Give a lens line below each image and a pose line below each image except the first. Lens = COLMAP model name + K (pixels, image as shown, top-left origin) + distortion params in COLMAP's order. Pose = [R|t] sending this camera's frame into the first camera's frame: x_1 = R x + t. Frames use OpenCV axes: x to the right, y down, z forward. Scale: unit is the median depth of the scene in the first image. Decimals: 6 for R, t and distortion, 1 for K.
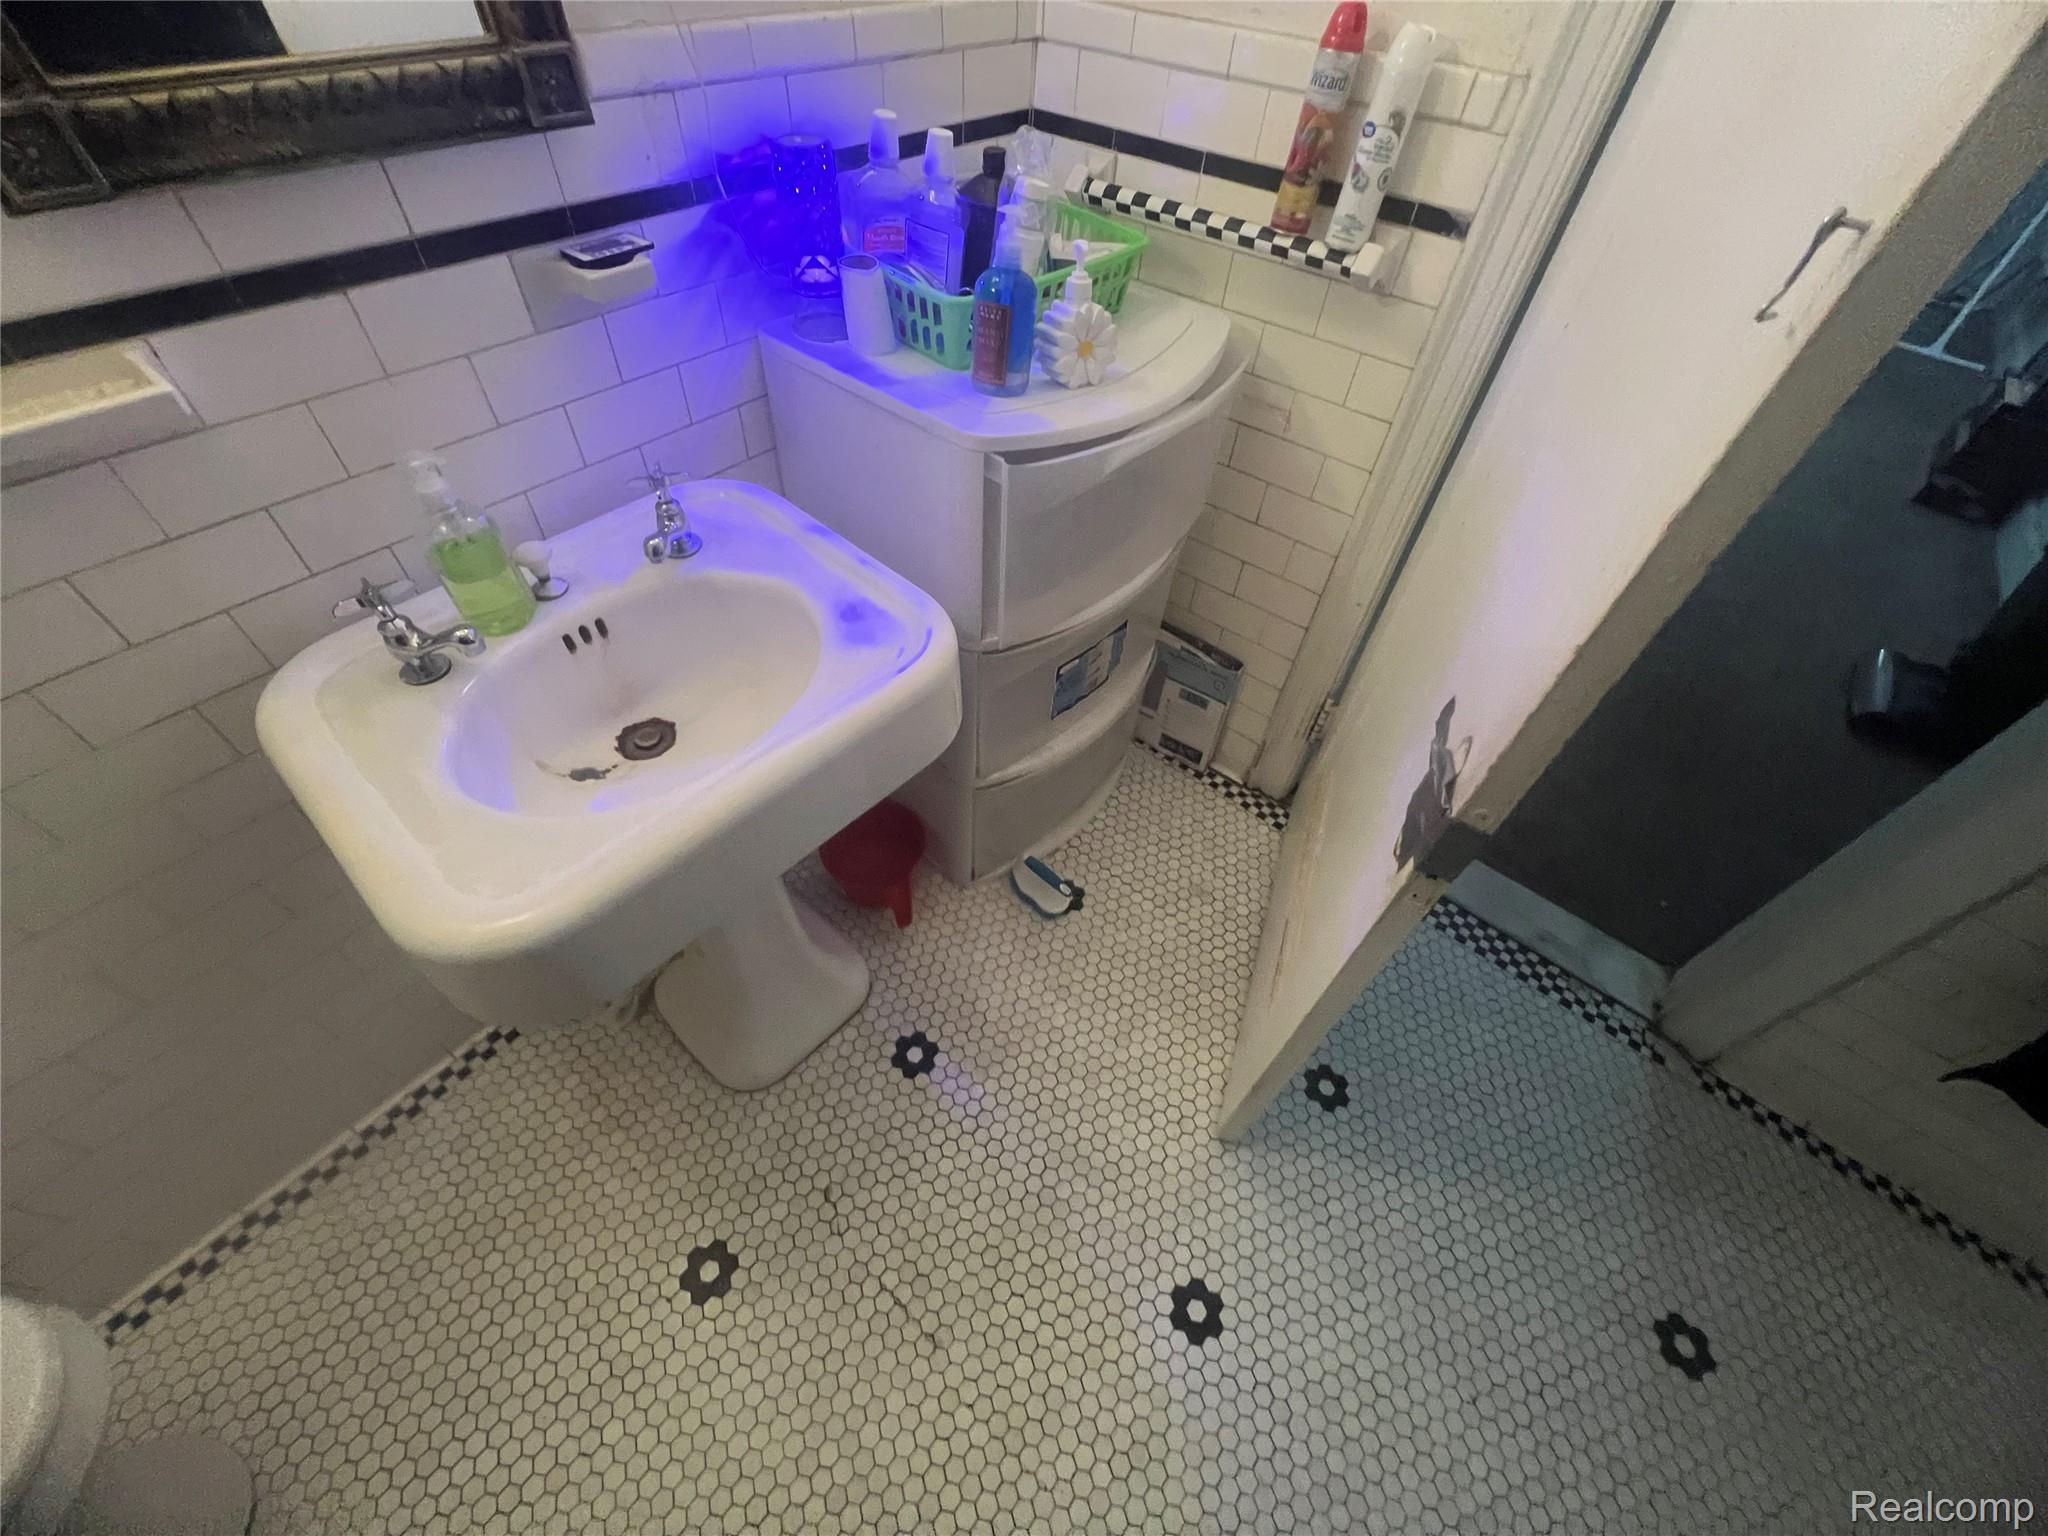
lens RADIAL K [[824.3, 0, 1020.0], [0, 824.3, 766.2], [0, 0, 1]] dist [-0.003174, 0.000282]
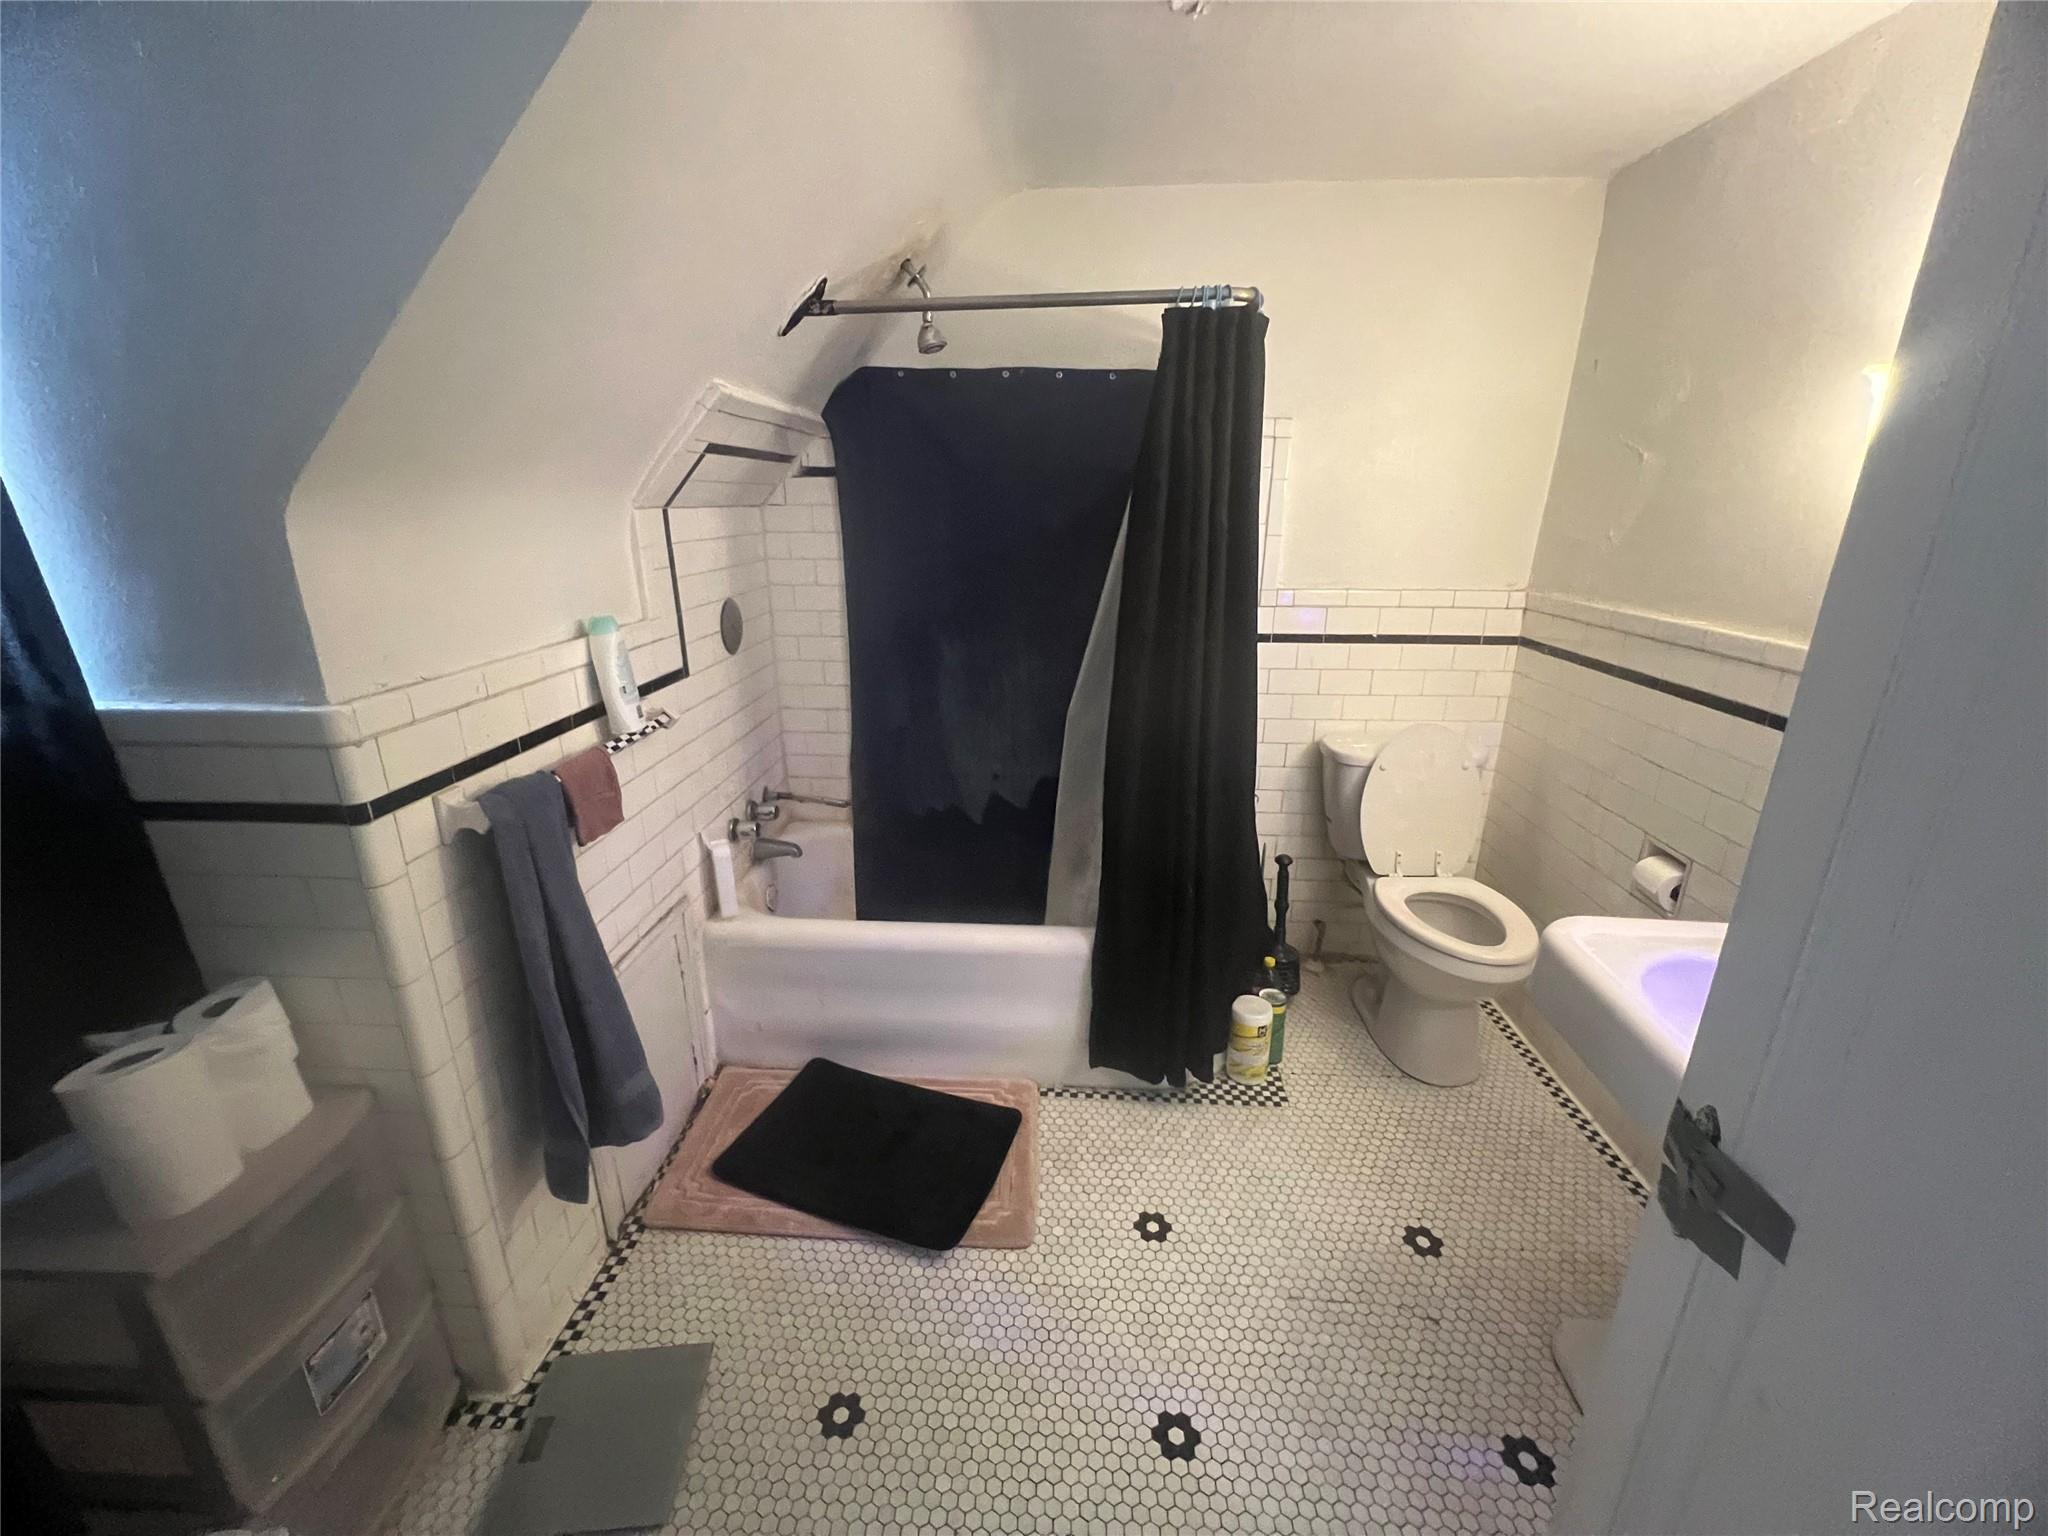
lens RADIAL K [[824.3, 0, 1020.0], [0, 824.3, 766.2], [0, 0, 1]] dist [-0.003174, 0.000282]
pose [[-0.802988, 0.130306, -0.581576, 0.989400], [-0.479091, 0.439314, 0.759917, -0.554941], [0.354517, 0.888832, -0.290336, 0.439874]]
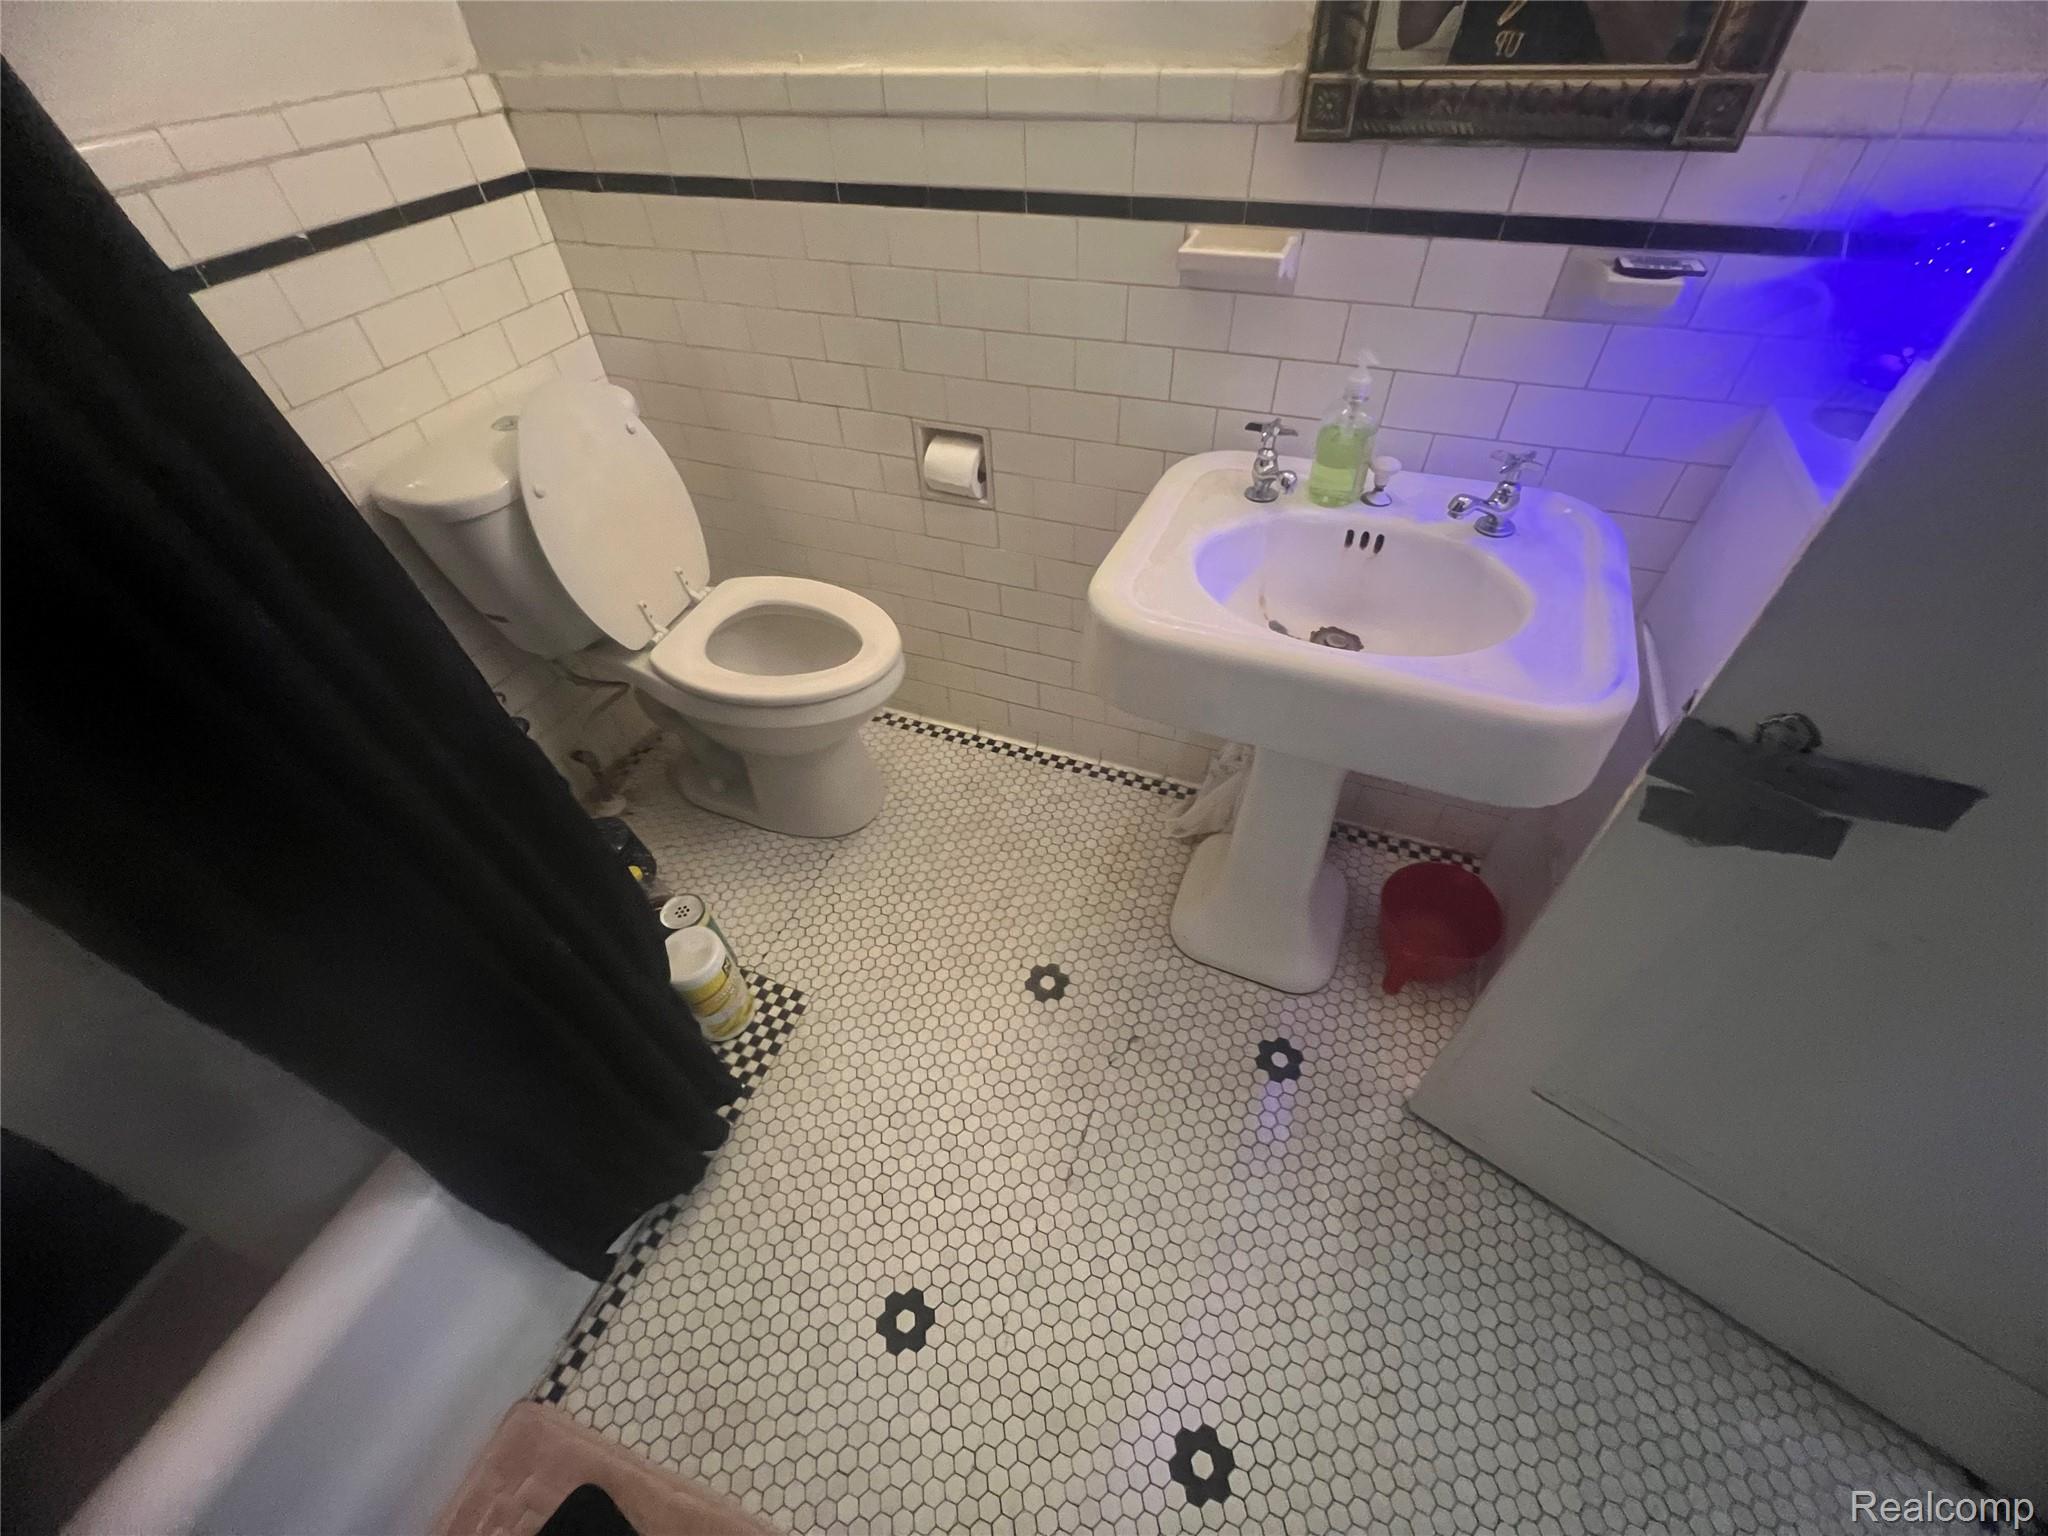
lens RADIAL K [[823.9, 0, 1016.9], [0, 823.9, 766.5], [0, 0, 1]] dist [-0.001349, 0.000155]
pose [[0.307955, 0.633570, -0.709756, 0.320188], [-0.682261, 0.667002, 0.299379, 0.040220], [0.663086, 0.392044, 0.637667, 0.019605]]
